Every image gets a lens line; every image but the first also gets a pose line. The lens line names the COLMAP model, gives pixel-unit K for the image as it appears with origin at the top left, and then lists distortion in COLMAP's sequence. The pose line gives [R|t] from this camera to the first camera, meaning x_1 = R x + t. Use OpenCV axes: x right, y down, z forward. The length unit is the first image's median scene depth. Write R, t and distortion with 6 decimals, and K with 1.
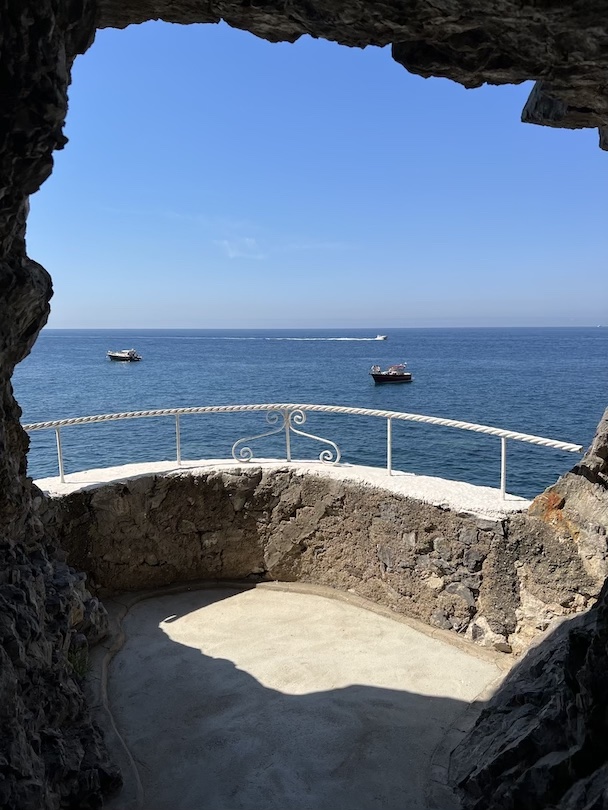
lens RADIAL K [[655.6, 0, 304.0], [0, 655.6, 405.0], [0, 0, 1]] dist [-0.015647, -0.001255]
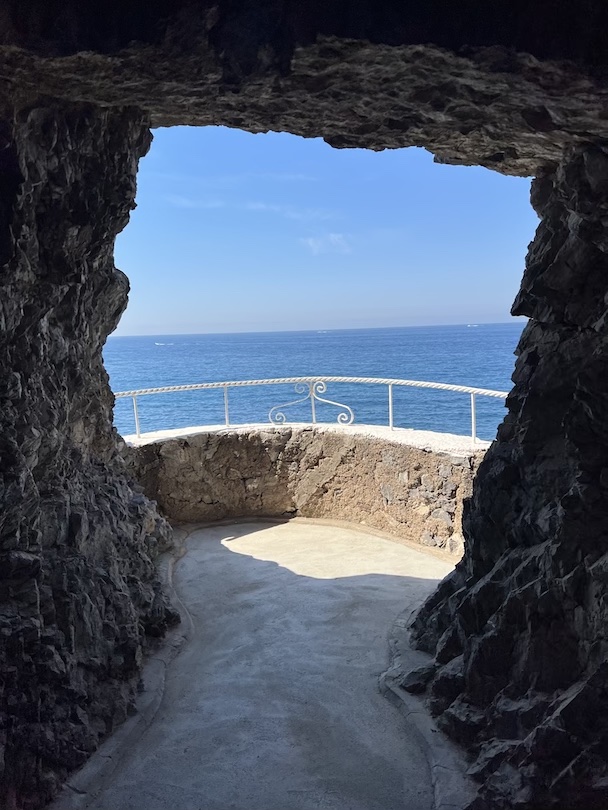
lens RADIAL K [[655.6, 0, 304.0], [0, 655.6, 405.0], [0, 0, 1]] dist [-0.015647, -0.001255]
pose [[0.994174, -0.019340, -0.106040, 0.106203], [0.018900, 0.999808, -0.005154, 0.067171], [0.106119, 0.003120, 0.994349, -0.285983]]
